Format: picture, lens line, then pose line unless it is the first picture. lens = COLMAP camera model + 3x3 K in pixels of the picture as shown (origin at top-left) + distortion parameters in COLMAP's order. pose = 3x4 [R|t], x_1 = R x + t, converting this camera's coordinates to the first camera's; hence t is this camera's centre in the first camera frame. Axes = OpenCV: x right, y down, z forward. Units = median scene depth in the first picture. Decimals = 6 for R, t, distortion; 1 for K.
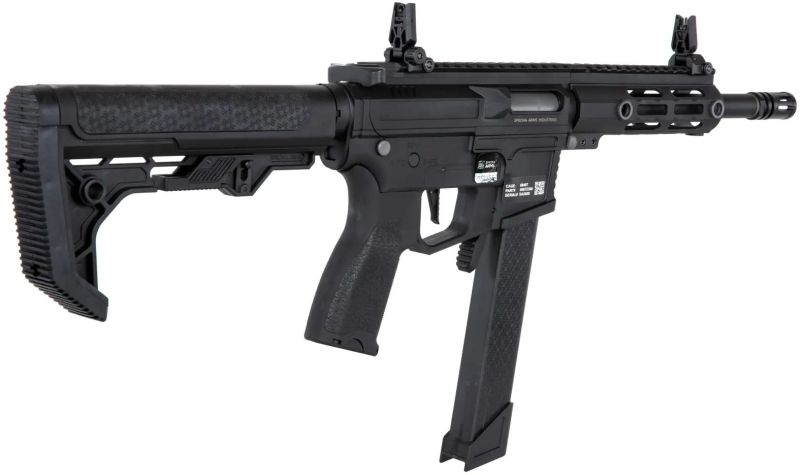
lens RADIAL K [[1667.6, 0, 400.0], [0, 1667.6, 237.5], [0, 0, 1]] dist [0.031647, -0.041817]
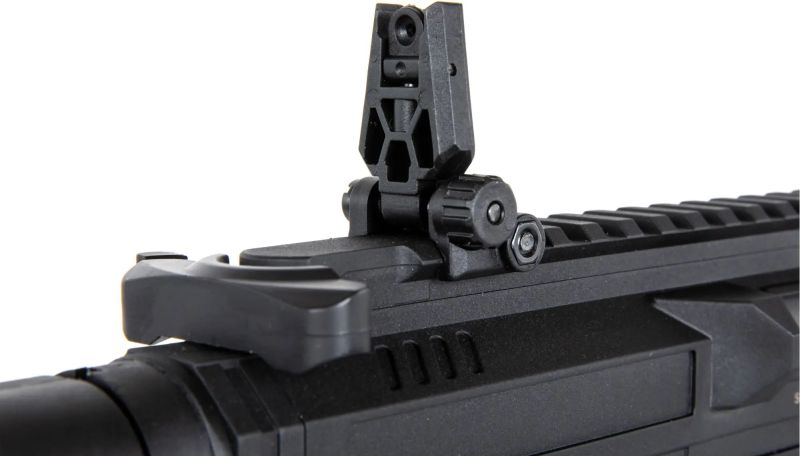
lens RADIAL K [[1662.1, 0, 400.0], [0, 1662.1, 228.0], [0, 0, 1]] dist [-0.014627, -0.029475]
pose [[0.996878, -0.050022, 0.061084, -0.016718], [0.052519, 0.997819, -0.039990, -0.095217], [-0.058950, 0.043073, 0.997331, 0.738777]]
